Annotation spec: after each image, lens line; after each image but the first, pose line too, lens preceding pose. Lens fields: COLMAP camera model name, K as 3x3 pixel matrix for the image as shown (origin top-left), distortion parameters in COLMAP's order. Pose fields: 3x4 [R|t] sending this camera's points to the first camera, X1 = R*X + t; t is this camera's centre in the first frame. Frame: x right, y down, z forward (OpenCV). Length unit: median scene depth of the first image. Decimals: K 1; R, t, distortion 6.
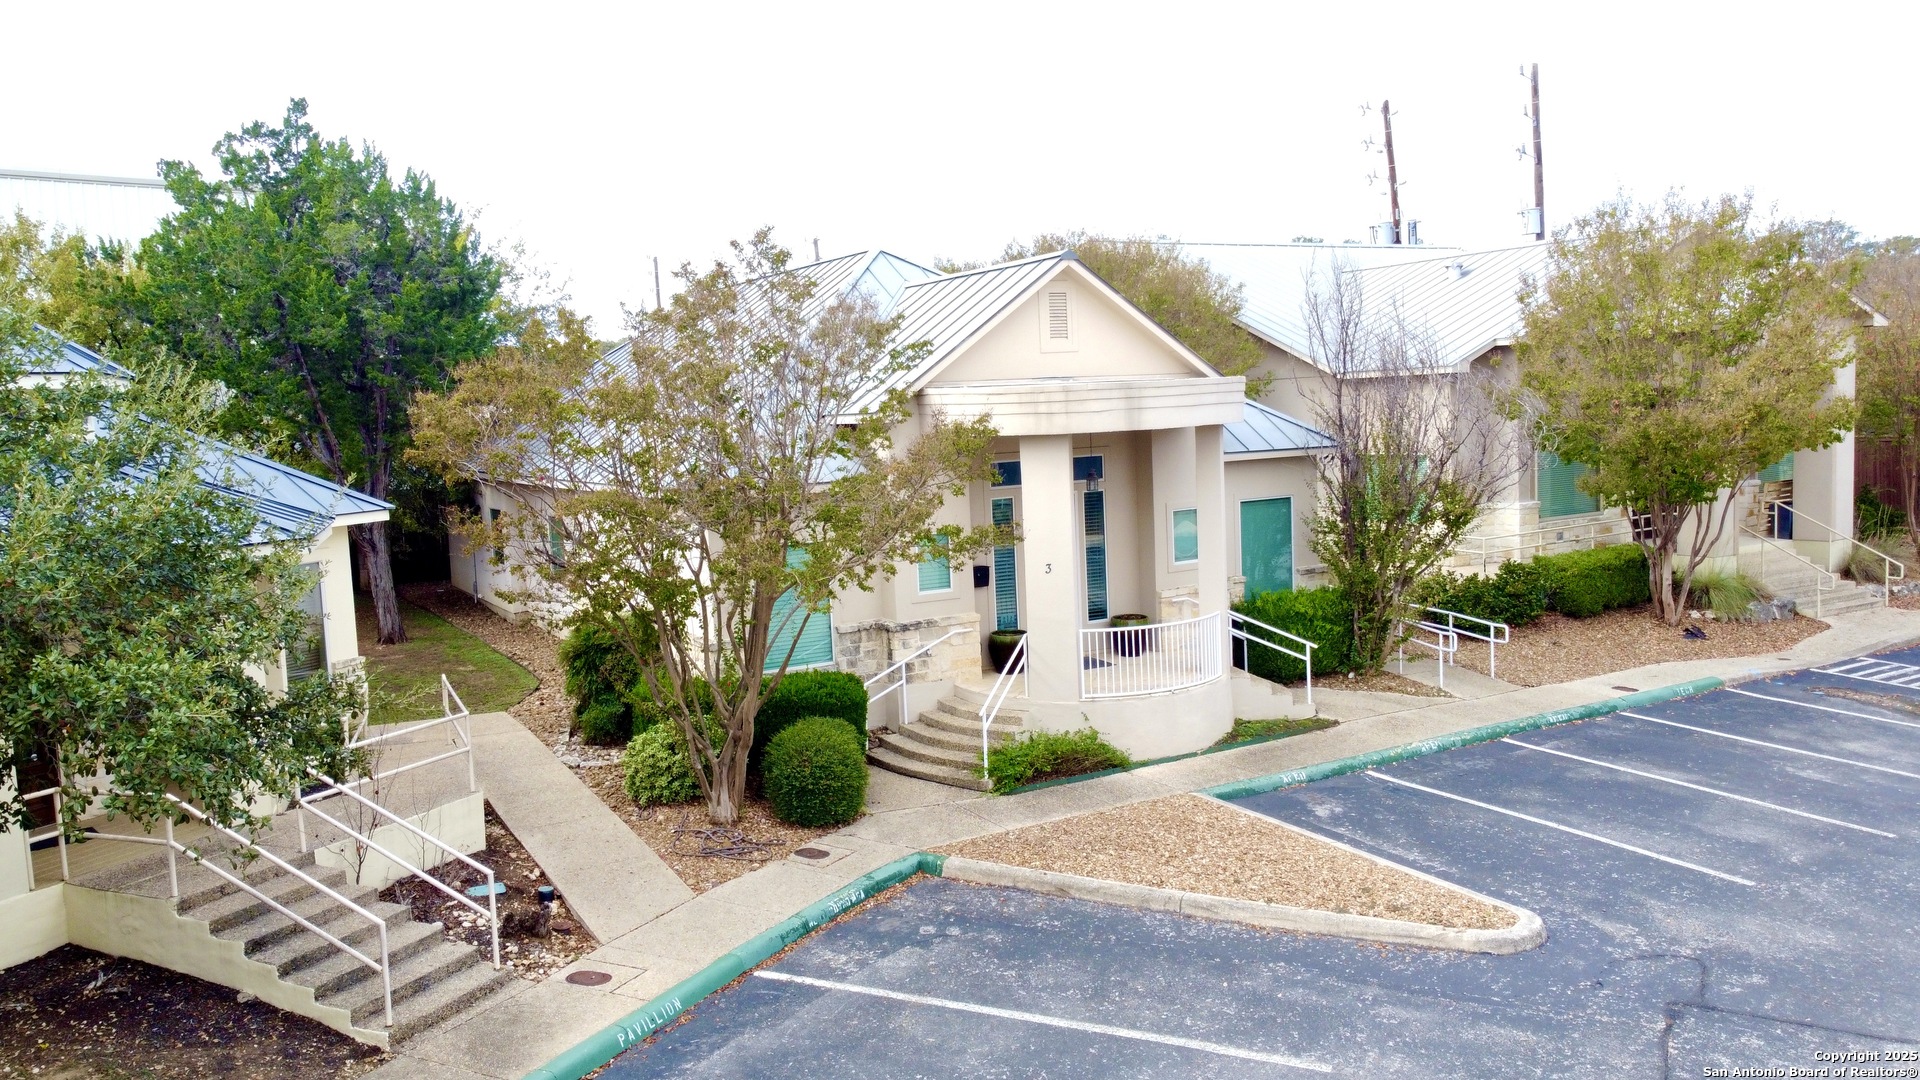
lens RADIAL K [[1453.4, 0, 960.0], [0, 1453.4, 540.0], [0, 0, 1]] dist [0.000512, -0.002631]
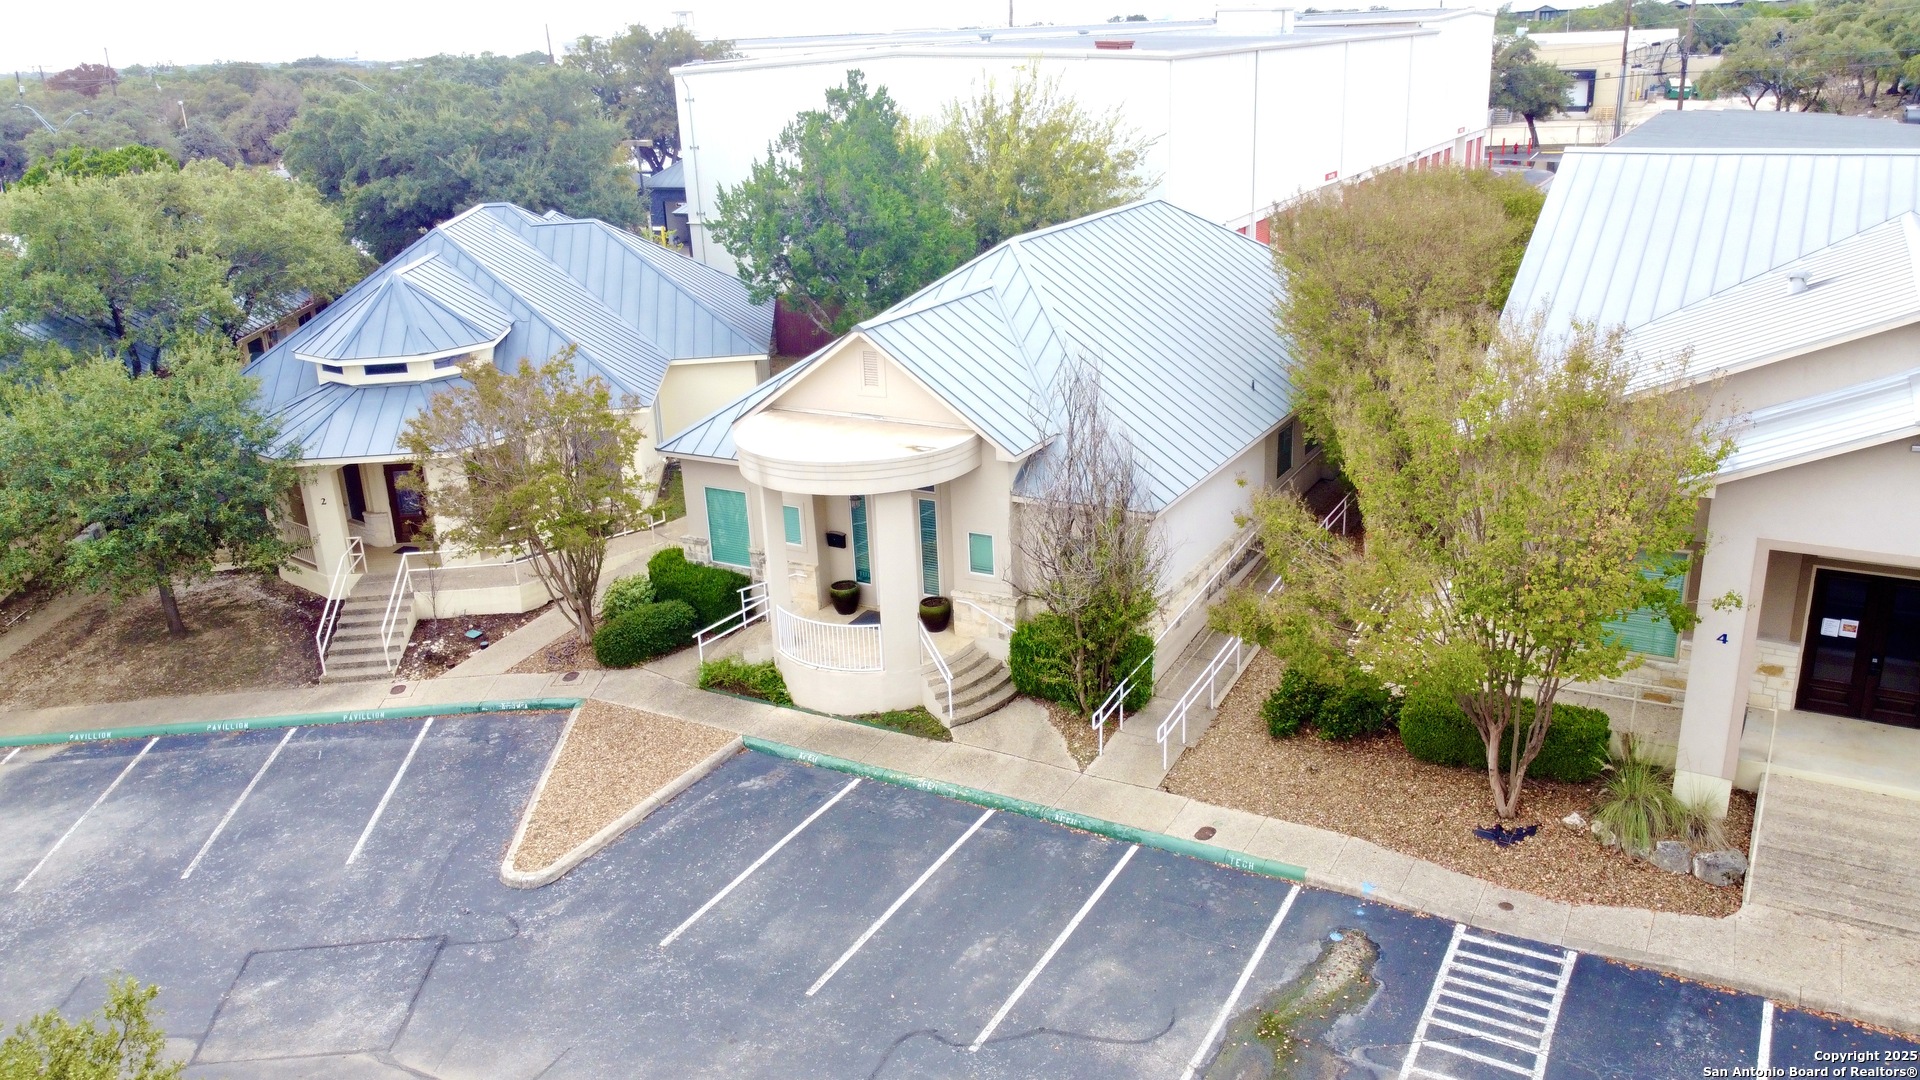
lens RADIAL K [[1453.4, 0, 960.0], [0, 1453.4, 540.0], [0, 0, 1]] dist [0.000512, -0.002631]
pose [[0.506796, 0.303723, -0.806790, 1.361119], [-0.059924, 0.946027, 0.318498, -0.484575], [0.859981, -0.113067, 0.497643, 0.458793]]
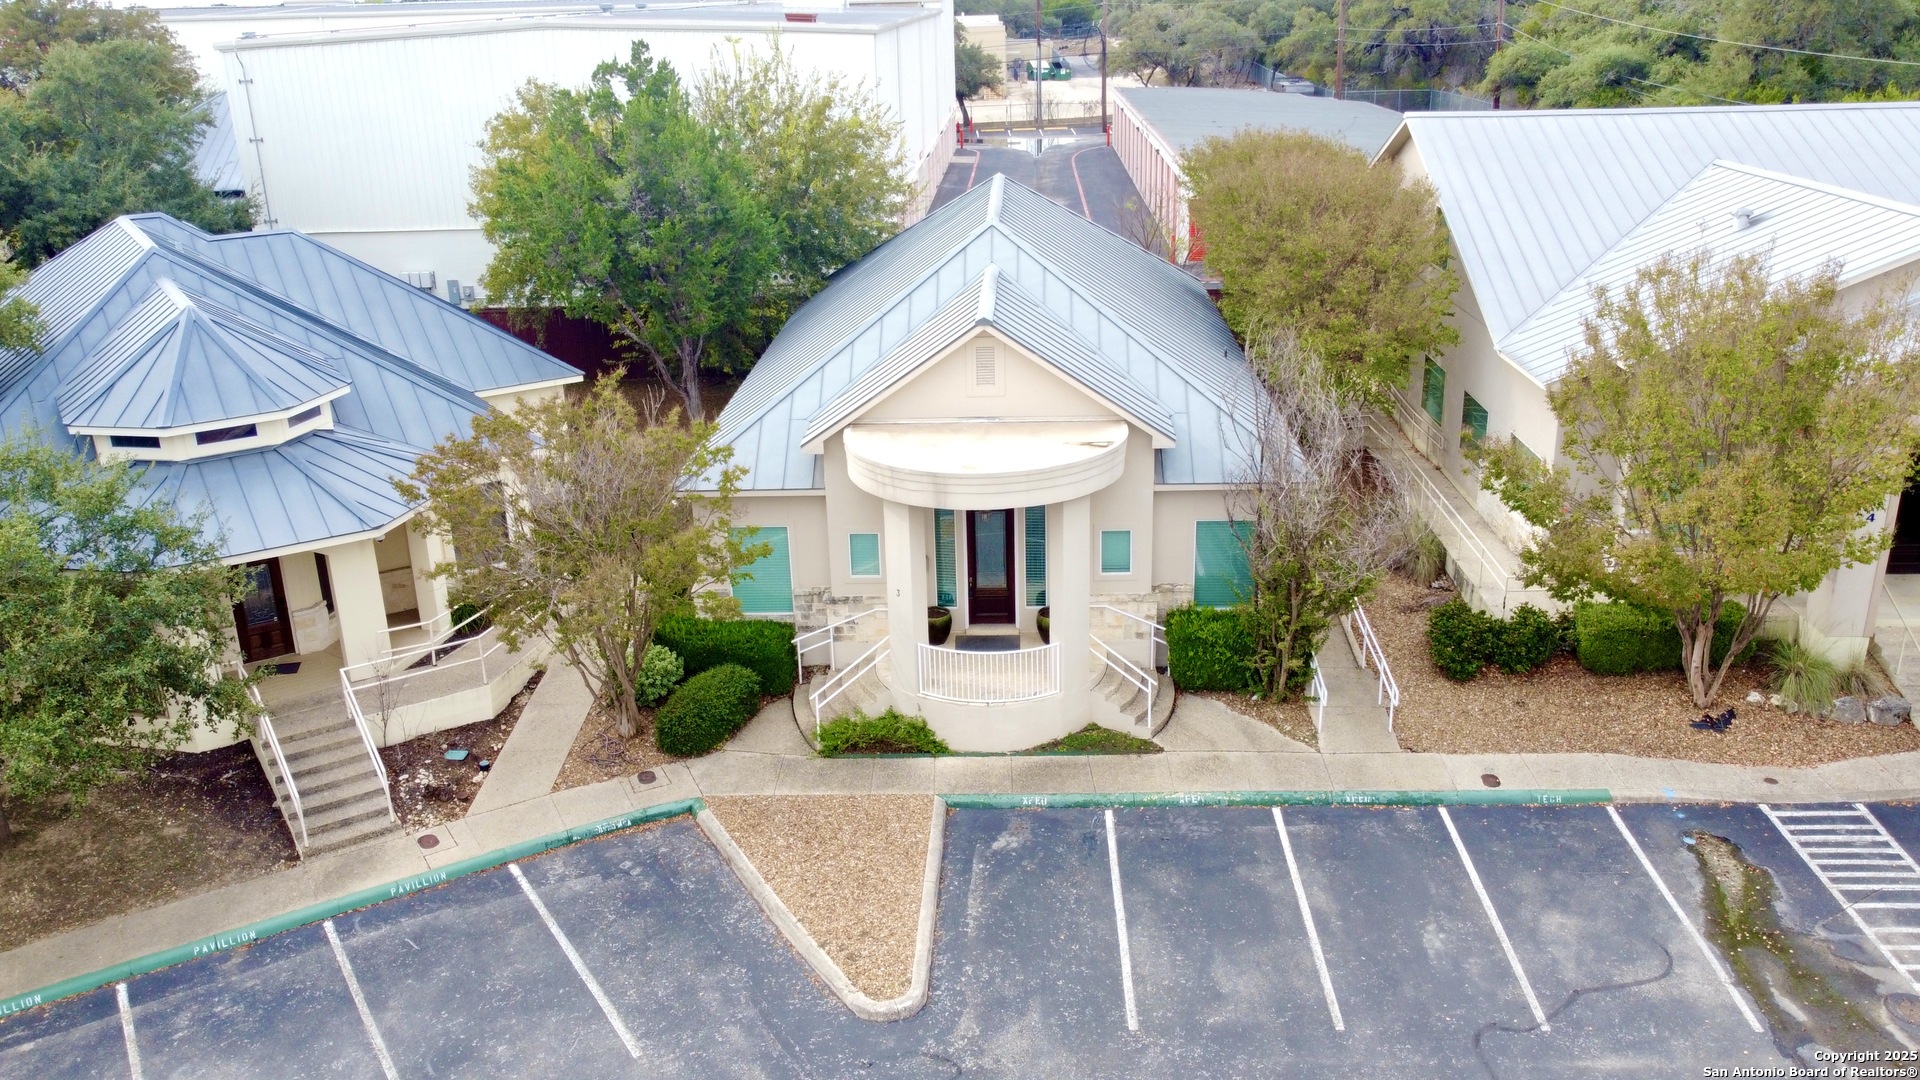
lens RADIAL K [[1511.9, 0, 960.0], [0, 1511.9, 540.0], [0, 0, 1]] dist [0.000835, -0.006424]
pose [[0.847209, 0.201071, -0.491738, 0.766585], [-0.059801, 0.955820, 0.287804, -0.418615], [0.527883, -0.214424, 0.821804, -0.046894]]
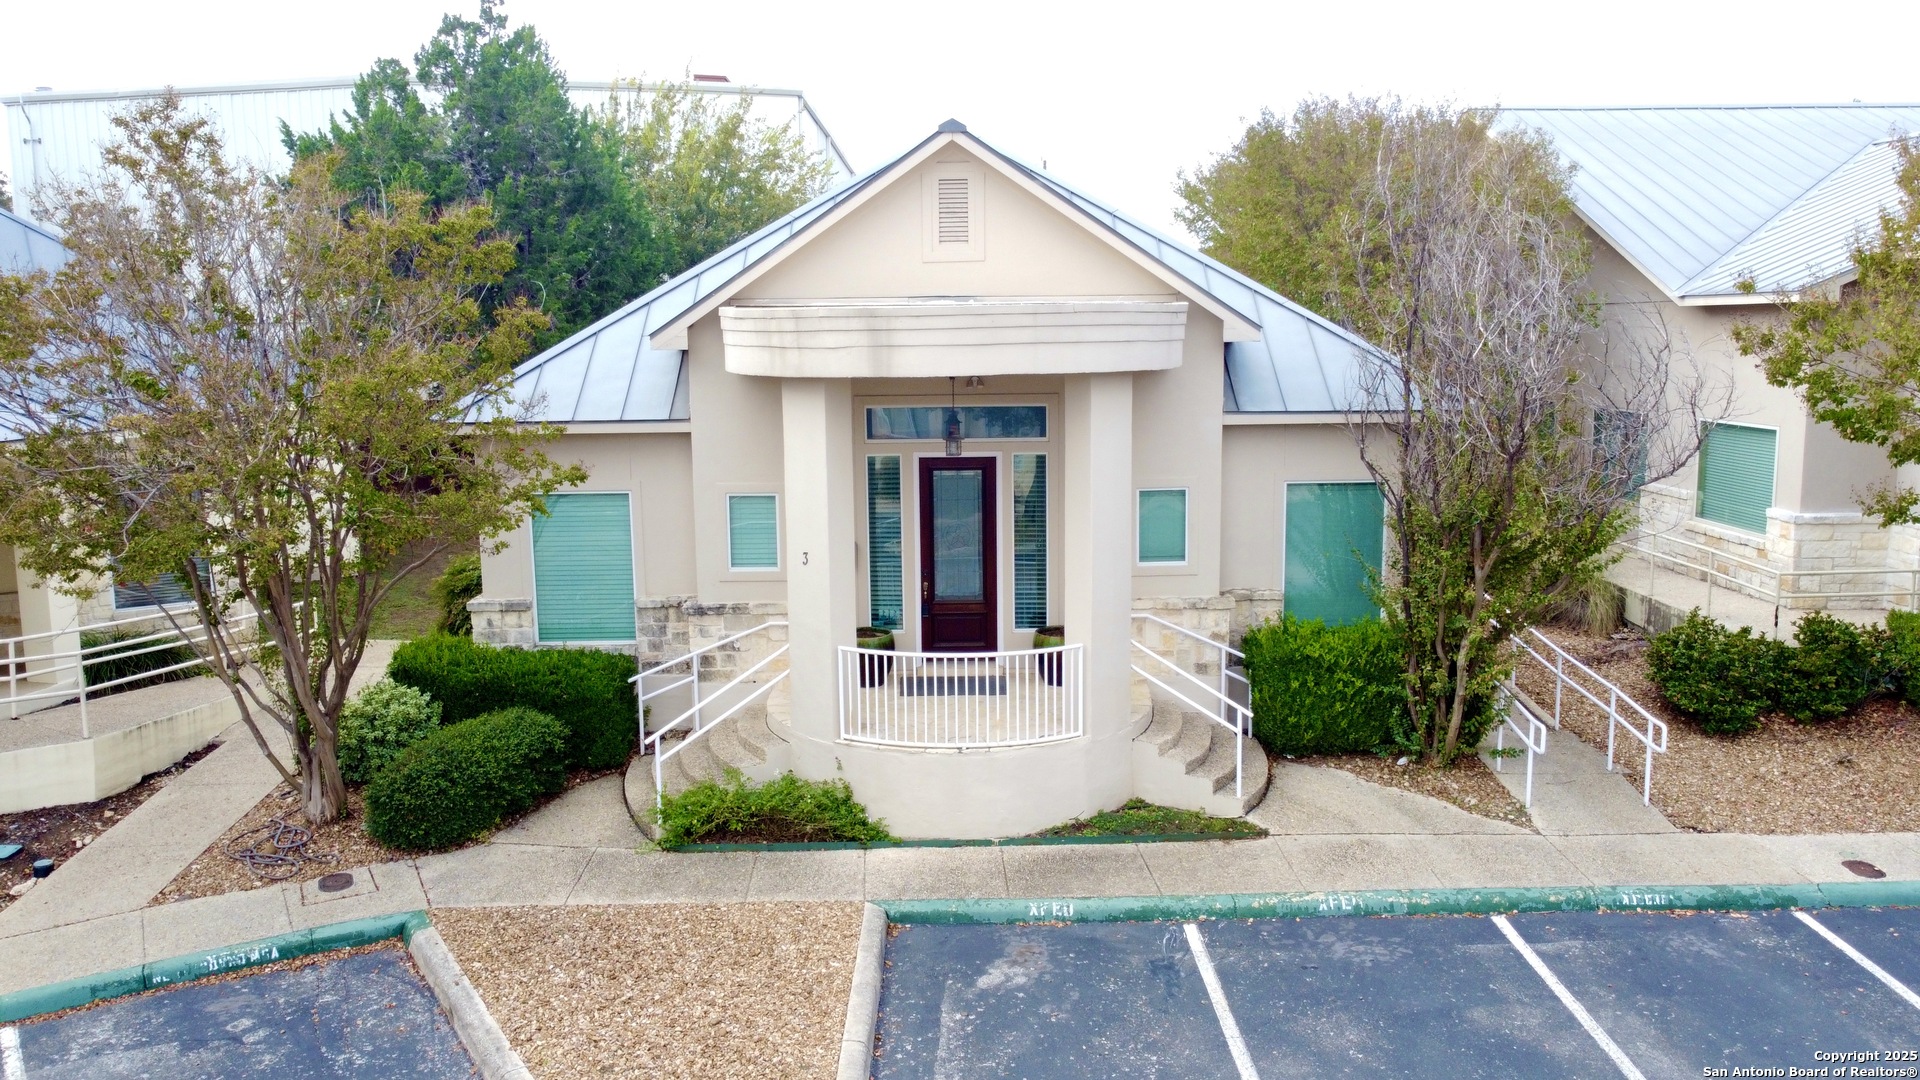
lens RADIAL K [[1484.7, 0, 960.0], [0, 1484.7, 540.0], [0, 0, 1]] dist [-0.001005, -0.004659]
pose [[0.870909, 0.103528, -0.480416, 0.503764], [-0.071865, 0.993879, 0.083900, -0.060174], [0.486161, -0.038544, 0.873019, 0.391447]]
